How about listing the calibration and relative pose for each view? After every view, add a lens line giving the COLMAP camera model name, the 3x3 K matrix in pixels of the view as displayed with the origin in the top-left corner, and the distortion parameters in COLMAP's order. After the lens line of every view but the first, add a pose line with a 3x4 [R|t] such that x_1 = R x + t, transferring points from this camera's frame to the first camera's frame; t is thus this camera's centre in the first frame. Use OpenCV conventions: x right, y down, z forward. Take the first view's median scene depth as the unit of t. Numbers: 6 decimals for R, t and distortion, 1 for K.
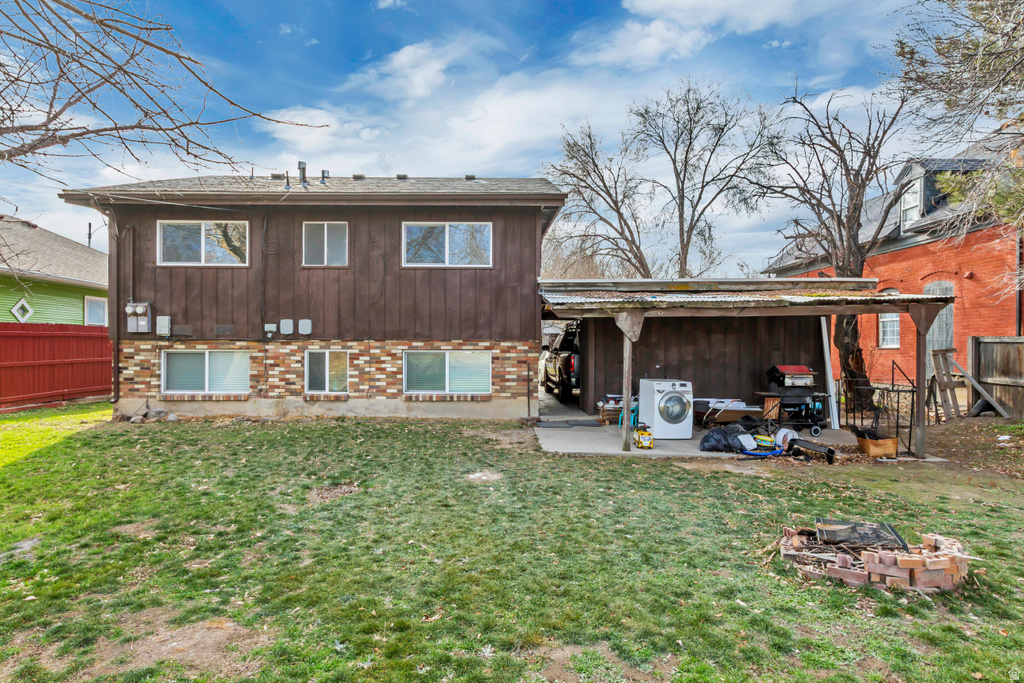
lens RADIAL K [[558.0, 0, 512.0], [0, 558.0, 341.5], [0, 0, 1]] dist [-0.000056, -0.000434]
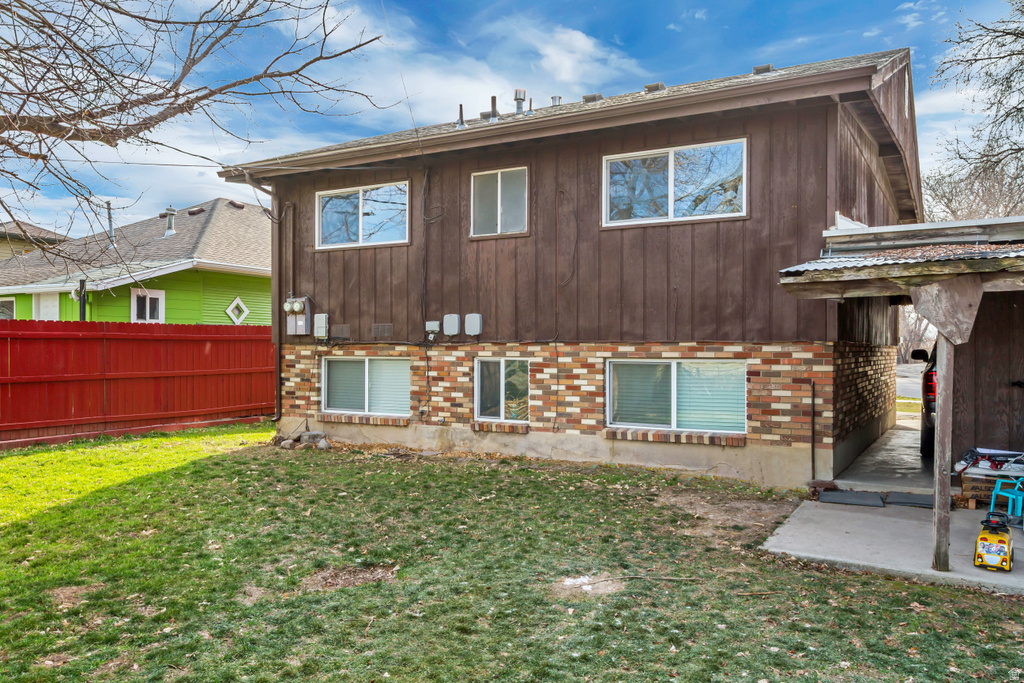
lens RADIAL K [[810.1, 0, 512.0], [0, 810.1, 341.5], [0, 0, 1]] dist [0.005160, -0.003545]
pose [[0.863483, -0.005779, -0.504345, 0.179242], [0.004788, 0.999983, -0.003260, -0.001367], [0.504356, 0.000400, 0.863496, 0.151776]]
